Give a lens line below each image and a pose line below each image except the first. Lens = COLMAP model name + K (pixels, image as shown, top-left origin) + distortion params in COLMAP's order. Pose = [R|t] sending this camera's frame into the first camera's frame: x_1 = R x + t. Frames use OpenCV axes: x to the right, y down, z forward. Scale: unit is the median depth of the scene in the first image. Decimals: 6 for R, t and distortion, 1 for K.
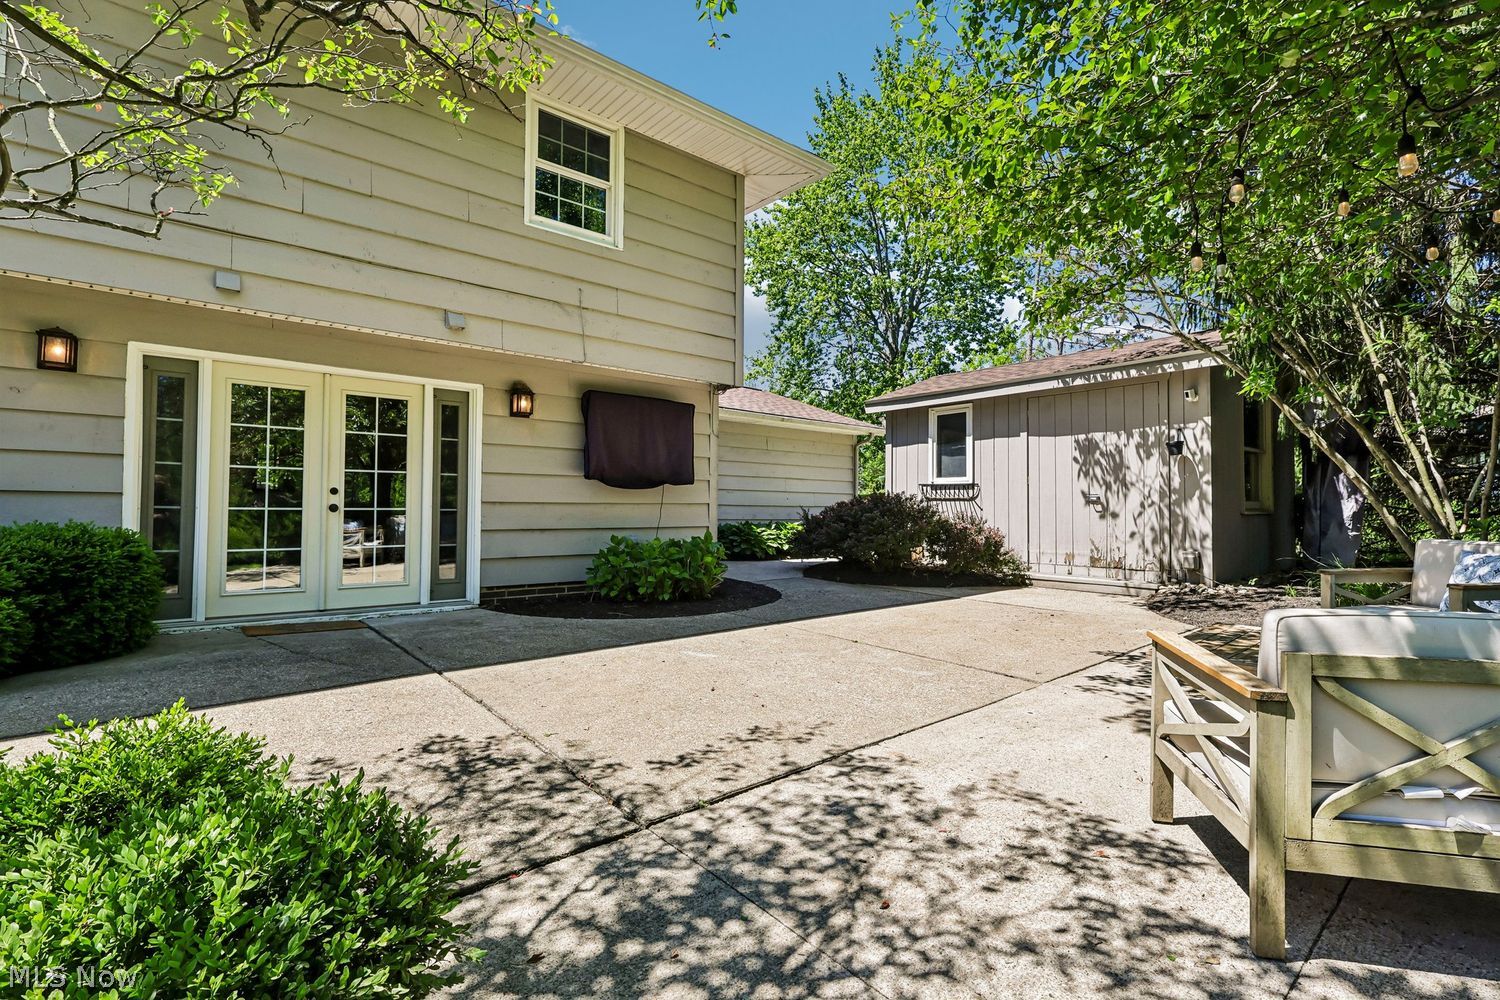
lens RADIAL K [[696.9, 0, 744.7], [0, 696.9, 498.0], [0, 0, 1]] dist [-0.010590, 0.004967]
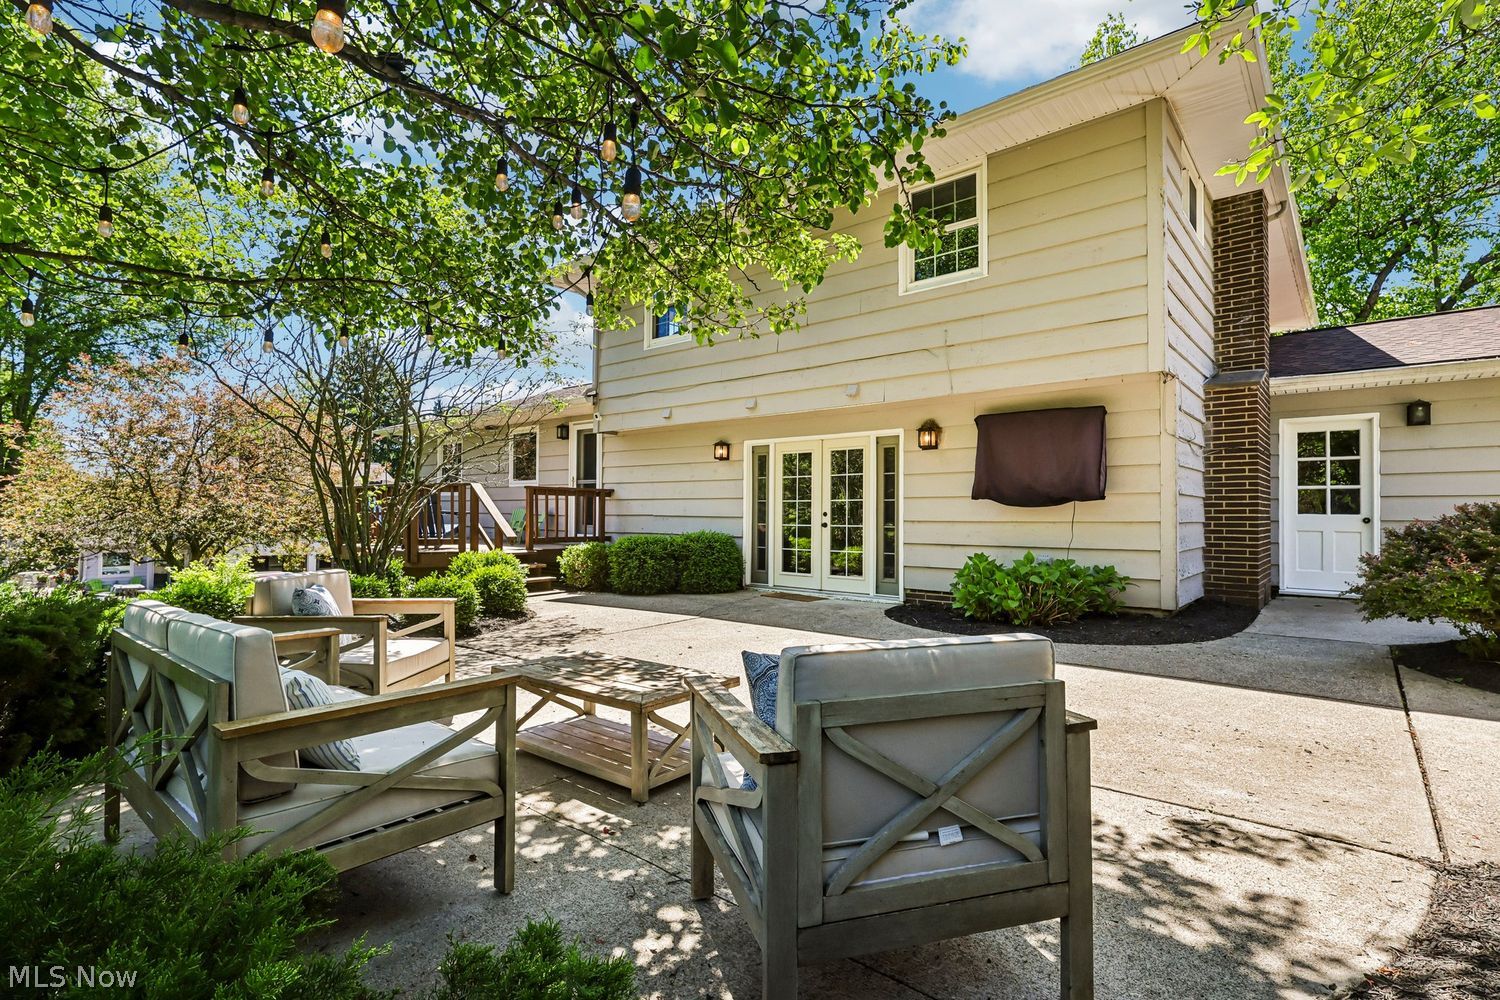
lens RADIAL K [[696.9, 0, 752.6], [0, 696.9, 504.1], [0, 0, 1]] dist [-0.010590, 0.004967]
pose [[0.164758, -0.015374, -0.986214, 0.778938], [0.014915, 0.999803, -0.013095, -0.011869], [0.986221, -0.012552, 0.164955, 0.489732]]
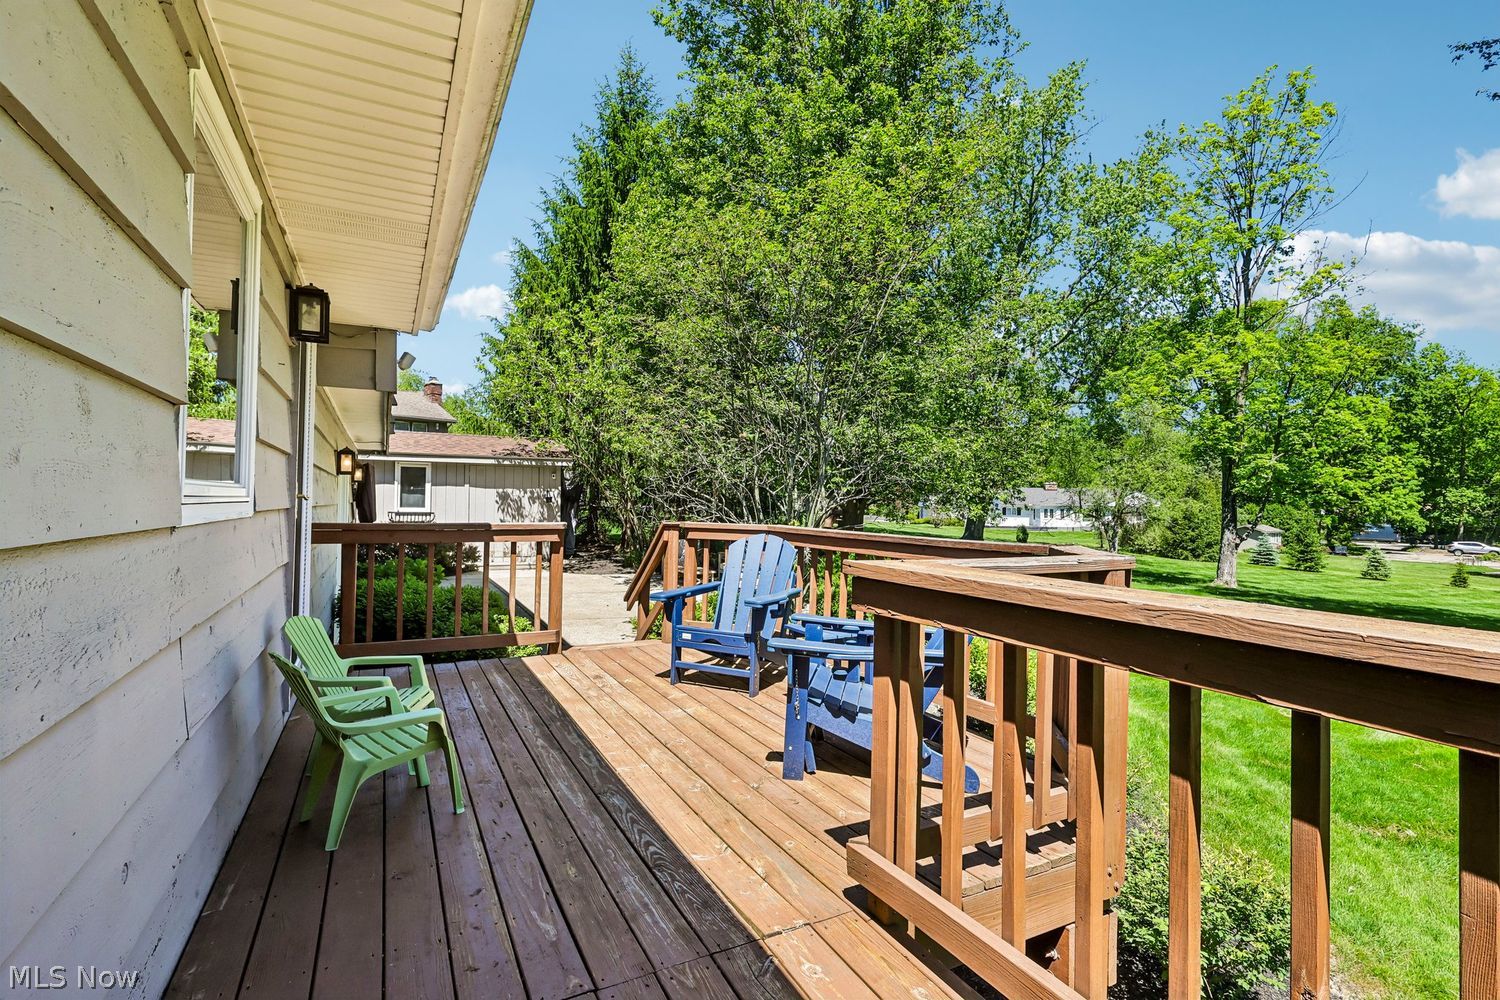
lens RADIAL K [[696.9, 0, 743.2], [0, 696.9, 499.2], [0, 0, 1]] dist [-0.010590, 0.004967]
pose [[0.244224, 0.014149, 0.969616, -1.426338], [-0.032639, 0.999447, -0.006364, -0.087823], [-0.969169, -0.030093, 0.244551, -0.123282]]
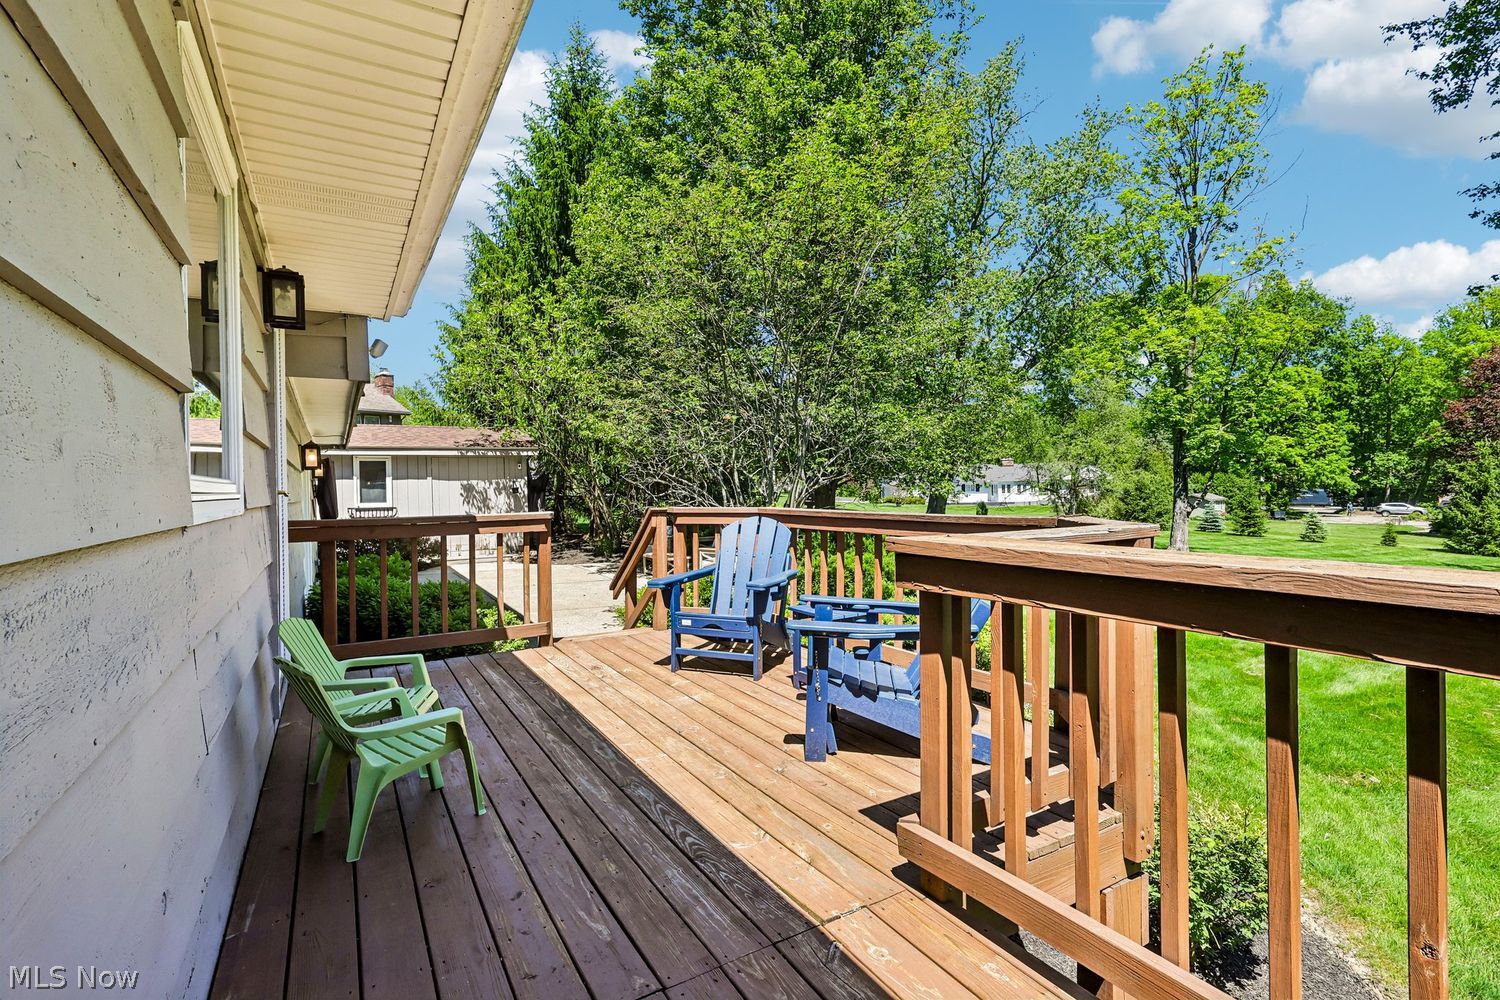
lens RADIAL K [[696.9, 0, 745.6], [0, 696.9, 498.9], [0, 0, 1]] dist [-0.010590, 0.004967]
pose [[0.188084, -0.014122, 0.982052, -1.424597], [-0.001274, 0.999892, 0.014623, -0.085736], [-0.982152, -0.004002, 0.188045, -0.093105]]
